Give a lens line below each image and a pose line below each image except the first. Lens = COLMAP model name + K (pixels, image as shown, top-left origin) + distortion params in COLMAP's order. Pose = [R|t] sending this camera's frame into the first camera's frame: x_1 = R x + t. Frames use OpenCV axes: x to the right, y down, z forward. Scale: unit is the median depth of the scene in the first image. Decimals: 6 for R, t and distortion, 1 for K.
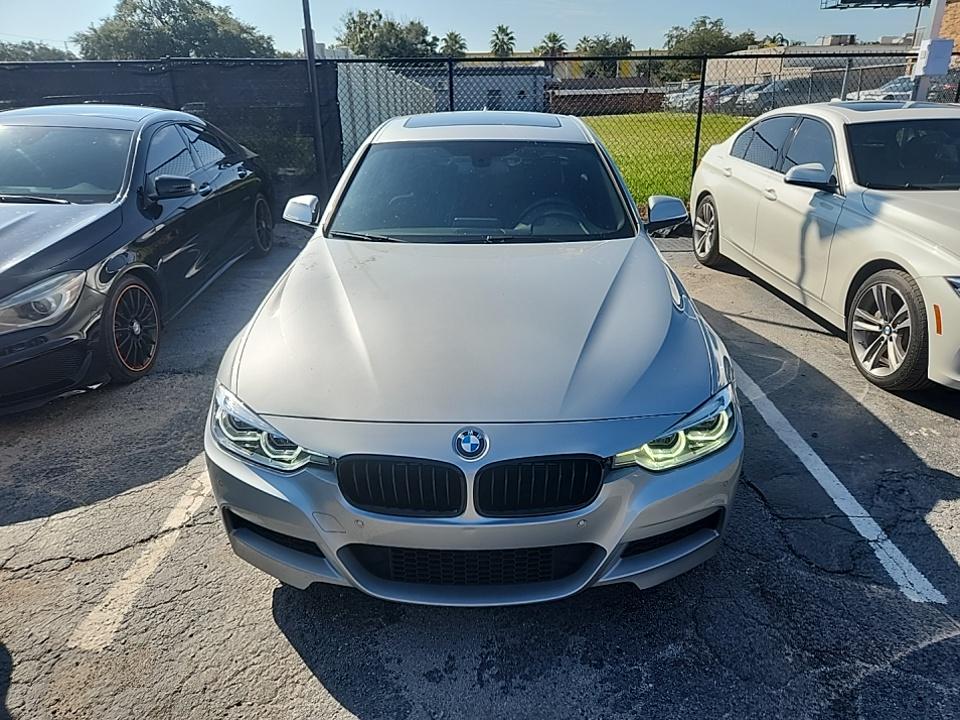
lens RADIAL K [[662.7, 0, 523.0], [0, 662.7, 352.4], [0, 0, 1]] dist [0.051531, -0.045997]
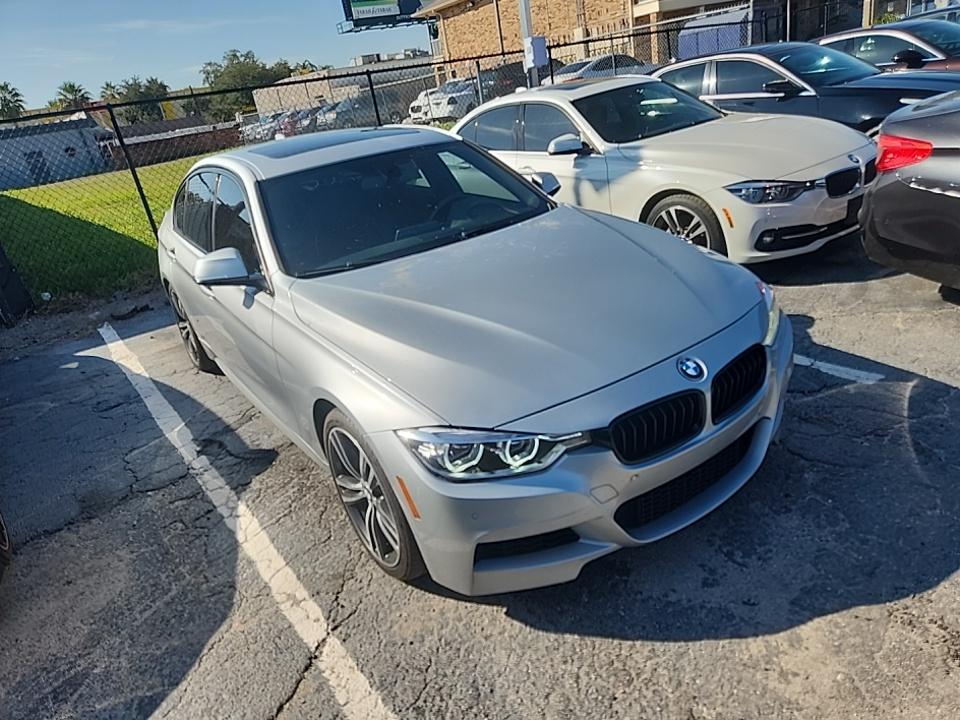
lens RADIAL K [[650.1, 0, 483.0], [0, 650.1, 356.2], [0, 0, 1]] dist [0.057060, -0.042719]
pose [[0.801899, -0.329917, 0.498110, -0.384827], [0.344649, 0.936451, 0.065402, -0.032762], [-0.488033, 0.119227, 0.864644, 0.085261]]
